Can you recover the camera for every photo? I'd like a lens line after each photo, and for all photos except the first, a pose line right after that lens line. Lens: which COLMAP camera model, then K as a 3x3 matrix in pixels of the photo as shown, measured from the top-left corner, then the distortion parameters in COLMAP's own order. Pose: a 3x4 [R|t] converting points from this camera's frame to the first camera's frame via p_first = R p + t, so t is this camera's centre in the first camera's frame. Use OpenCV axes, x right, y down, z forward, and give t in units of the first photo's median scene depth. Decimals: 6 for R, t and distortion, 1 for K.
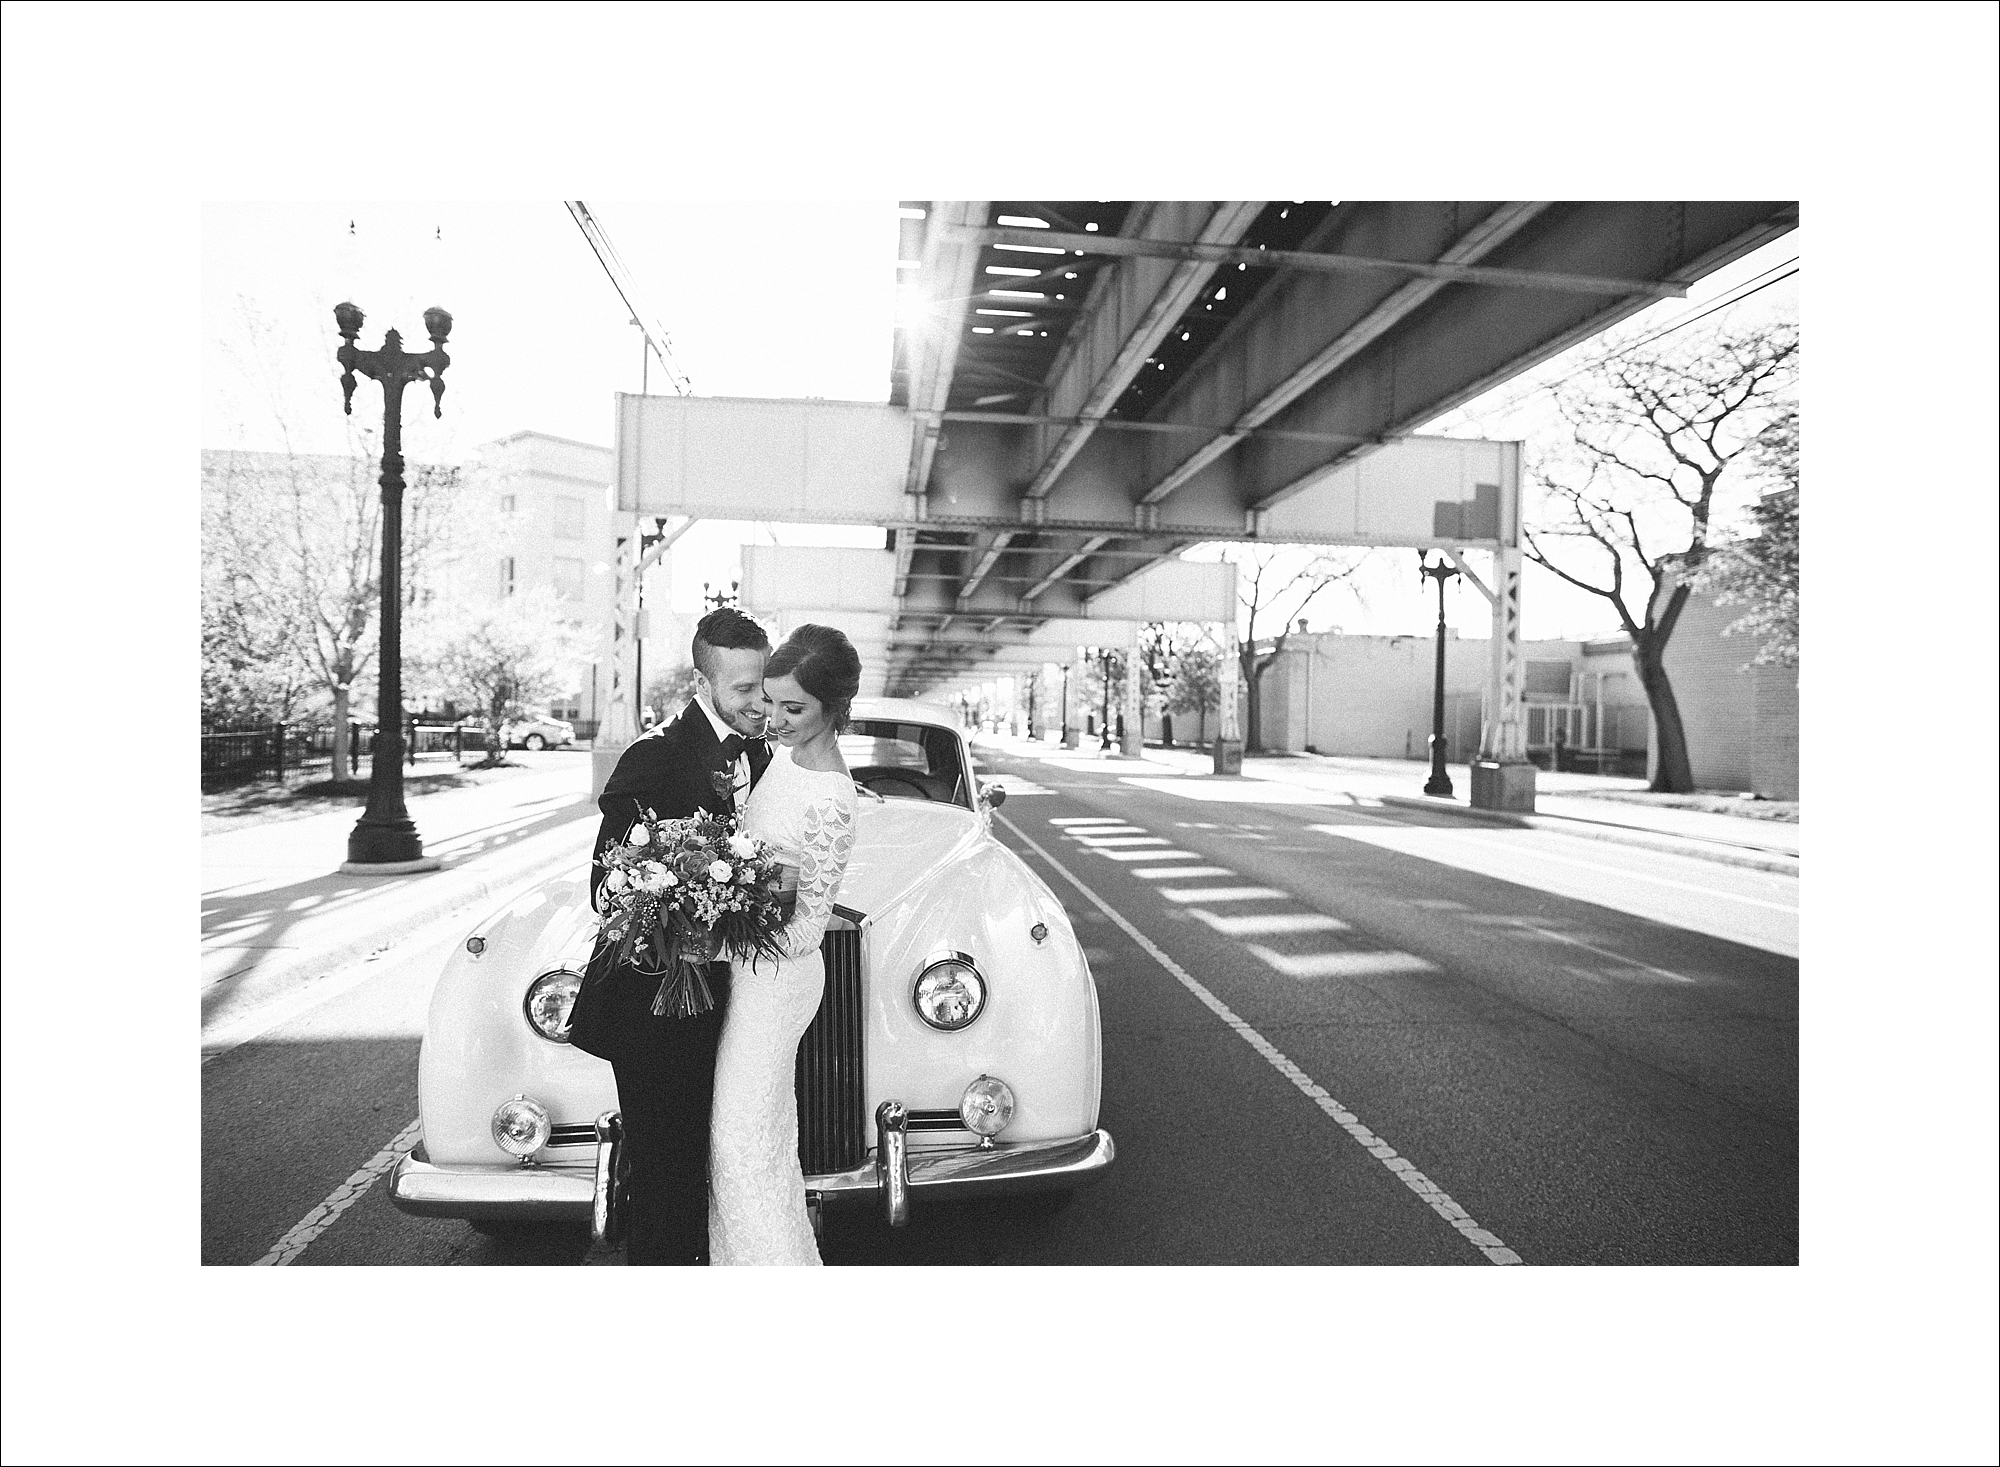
lens RADIAL K [[1090.6, 0, 1001.2], [0, 1090.6, 739.5], [0, 0, 1]] dist [-0.012409, 0.012250]
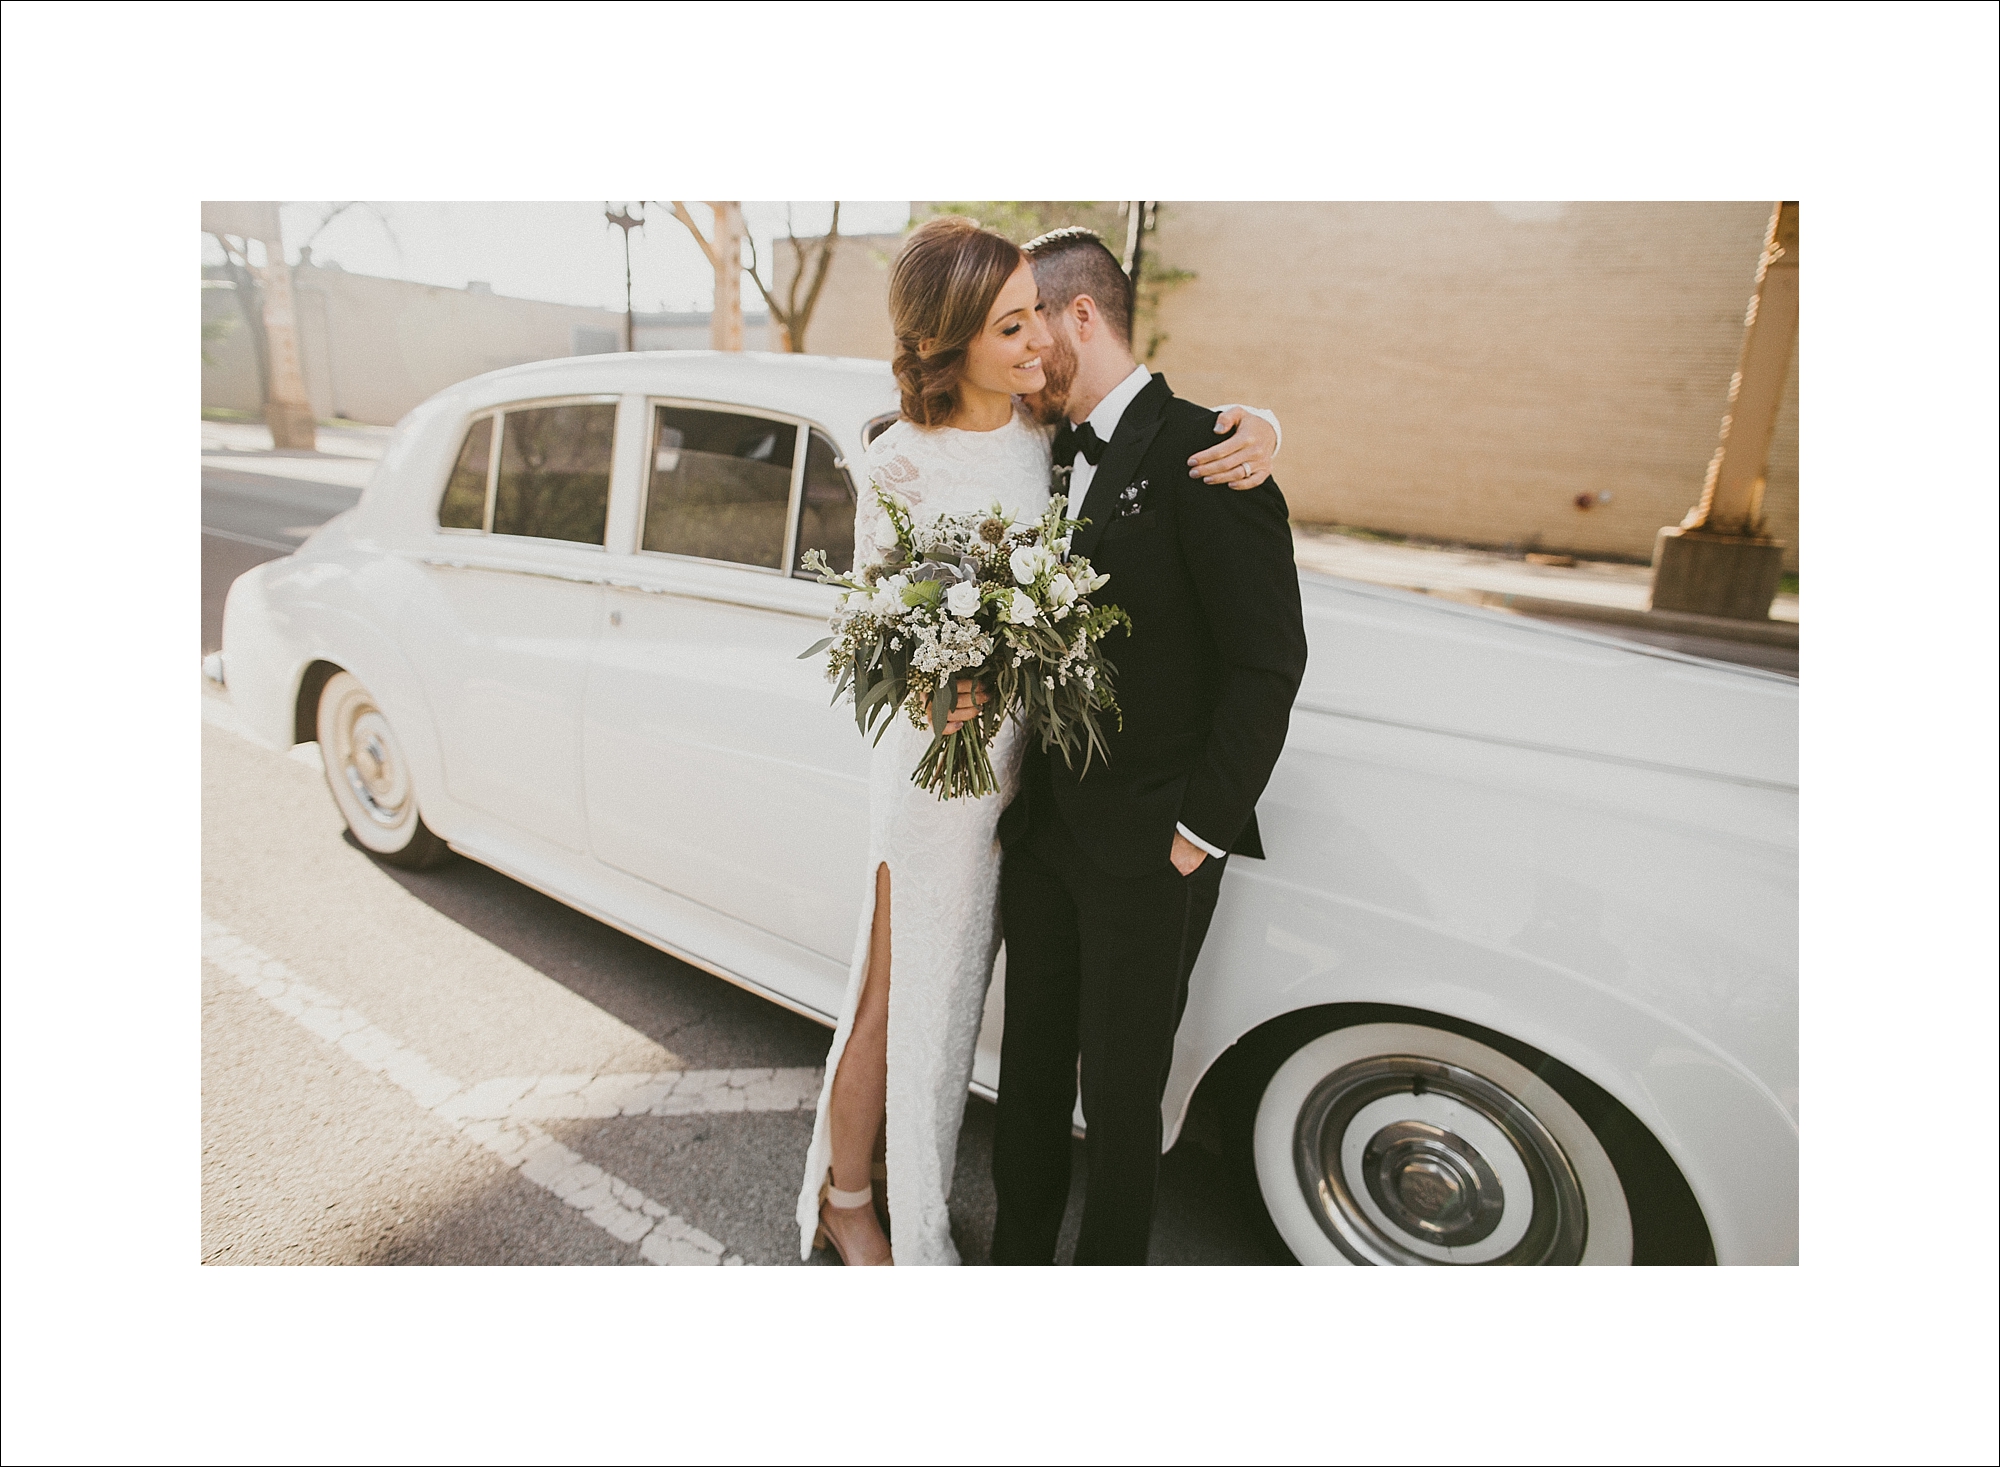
lens RADIAL K [[1090.6, 0, 993.5], [0, 1090.6, 723.8], [0, 0, 1]] dist [-0.012409, 0.012250]
pose [[0.632461, -0.188933, 0.751198, -0.157032], [-0.030032, 0.963087, 0.267510, -0.003797], [-0.774010, -0.191750, 0.603441, 0.142718]]
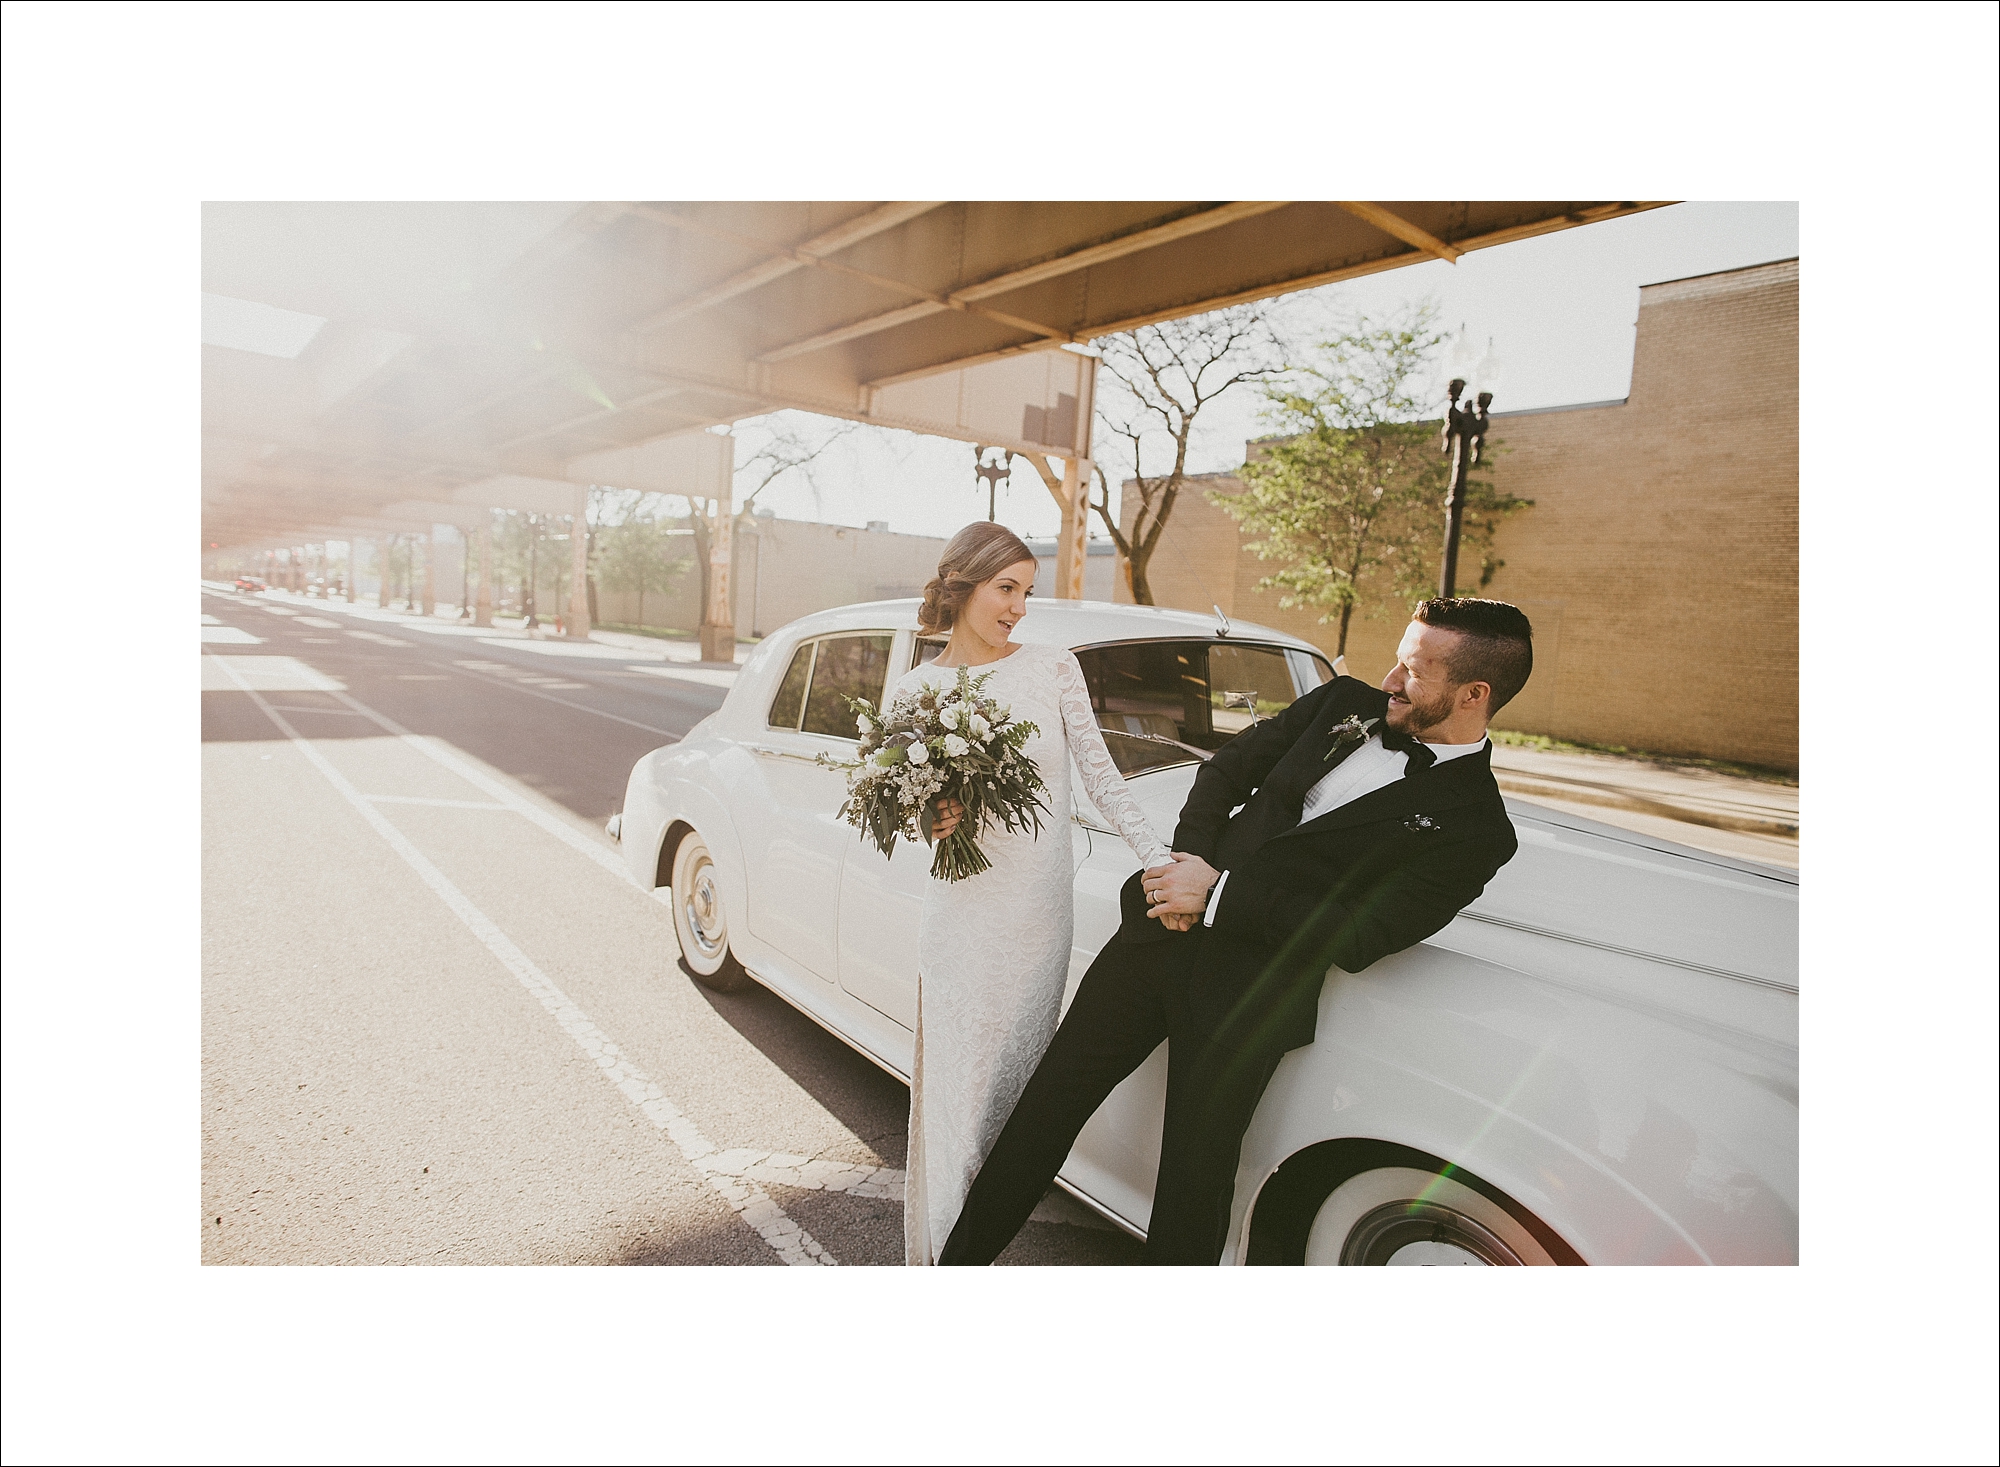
lens RADIAL K [[1090.6, 0, 998.0], [0, 1090.6, 732.5], [0, 0, 1]] dist [-0.012409, 0.012250]
pose [[0.838171, -0.021860, 0.544969, -0.160268], [-0.034626, 0.995048, 0.093169, -0.005680], [-0.544307, -0.096962, 0.833264, 0.112997]]
